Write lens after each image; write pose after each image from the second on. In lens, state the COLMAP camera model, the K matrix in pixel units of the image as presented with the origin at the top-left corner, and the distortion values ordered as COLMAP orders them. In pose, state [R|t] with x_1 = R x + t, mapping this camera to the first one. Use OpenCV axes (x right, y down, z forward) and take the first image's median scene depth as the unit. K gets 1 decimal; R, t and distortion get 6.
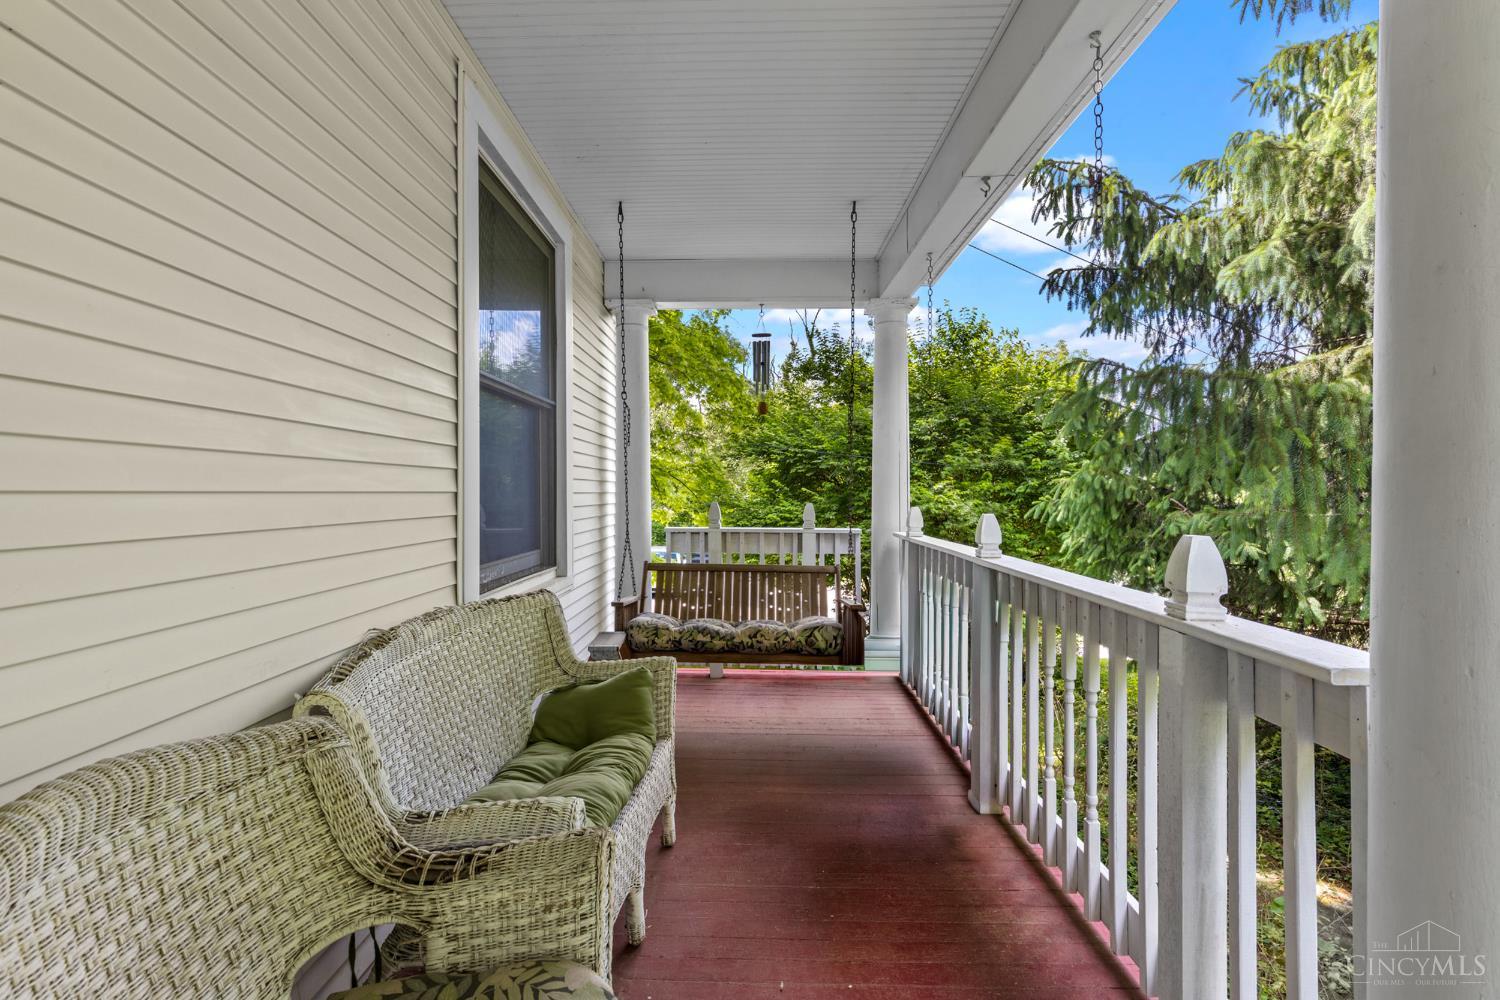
lens RADIAL K [[677.1, 0, 746.4], [0, 677.1, 487.8], [0, 0, 1]] dist [0.008786, -0.001842]
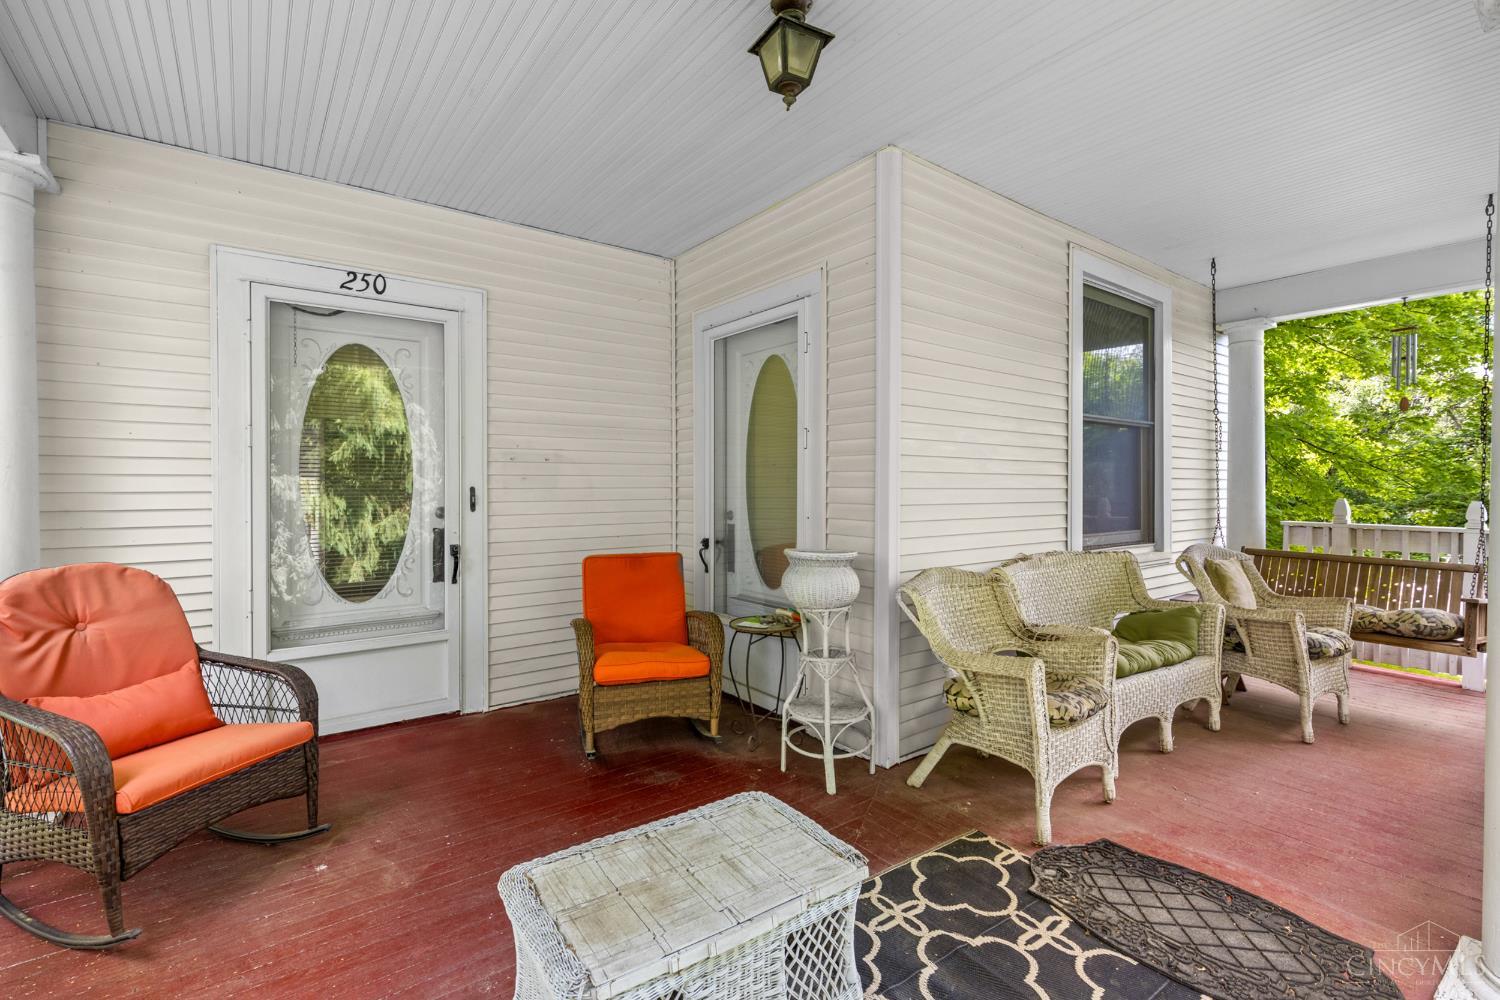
lens RADIAL K [[677.1, 0, 743.5], [0, 677.1, 490.2], [0, 0, 1]] dist [0.008786, -0.001842]
pose [[0.607410, 0.002215, -0.794386, 0.421504], [0.003662, 0.999978, 0.005588, -0.002821], [0.794380, -0.006303, 0.607388, -0.675793]]
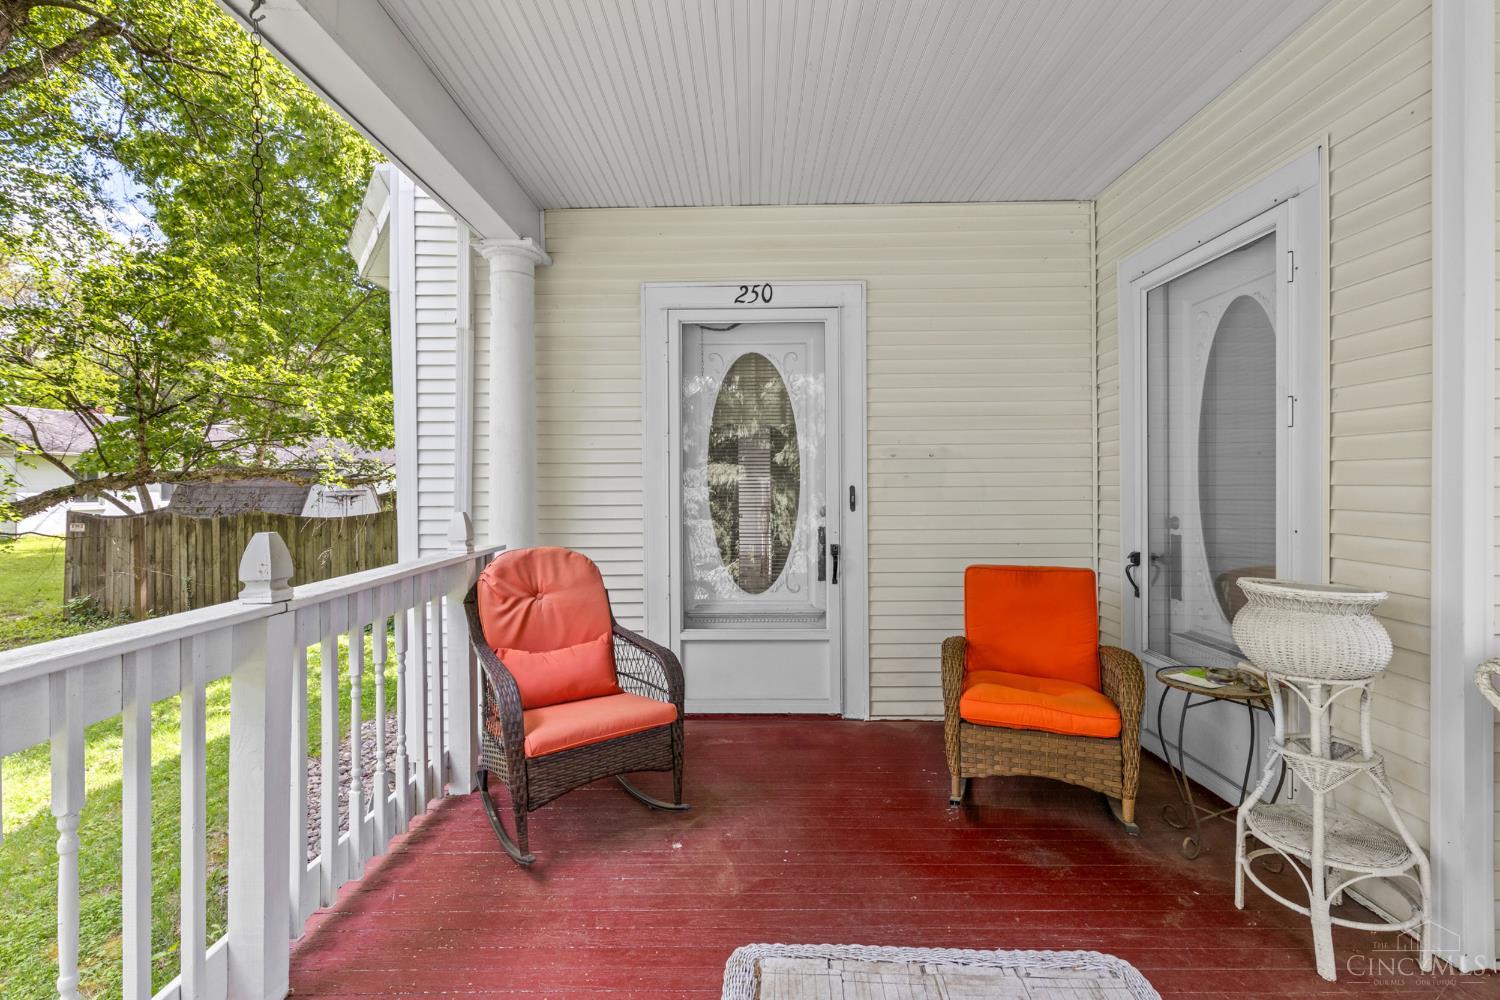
lens RADIAL K [[677.1, 0, 746.9], [0, 677.1, 484.6], [0, 0, 1]] dist [0.008786, -0.001842]
pose [[0.000023, -0.001430, -0.999999, 0.291062], [0.006978, 0.999975, -0.001430, -0.006437], [0.999976, -0.006978, 0.000032, -0.409415]]
